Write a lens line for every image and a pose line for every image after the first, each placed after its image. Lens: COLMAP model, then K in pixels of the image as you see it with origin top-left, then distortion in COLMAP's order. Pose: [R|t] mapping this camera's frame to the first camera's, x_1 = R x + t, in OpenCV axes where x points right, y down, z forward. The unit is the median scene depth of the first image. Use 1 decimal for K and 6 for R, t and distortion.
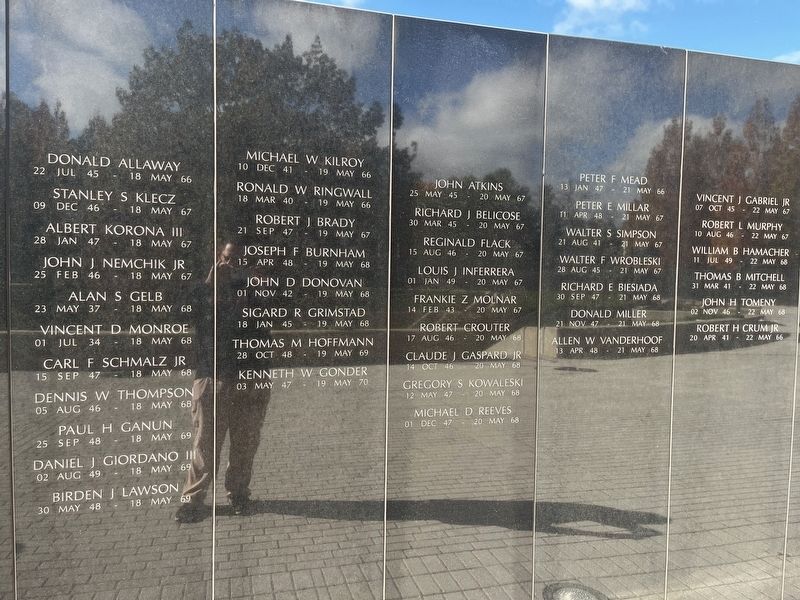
lens RADIAL K [[665.9, 0, 400.0], [0, 665.9, 300.0], [0, 0, 1]] dist [0.029856, -0.001568]
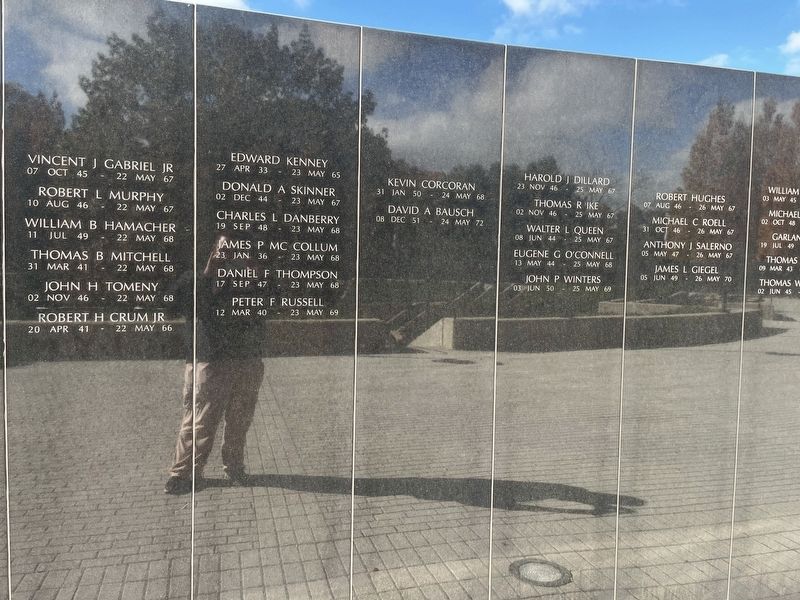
lens RADIAL K [[606.2, 0, 388.8], [0, 606.2, 291.5], [0, 0, 1]] dist [0.062176, 0.000200]
pose [[0.999389, 0.004502, -0.034658, 0.877955], [-0.004496, 0.999990, 0.000247, 0.007673], [0.034659, -0.000091, 0.999399, 0.244940]]
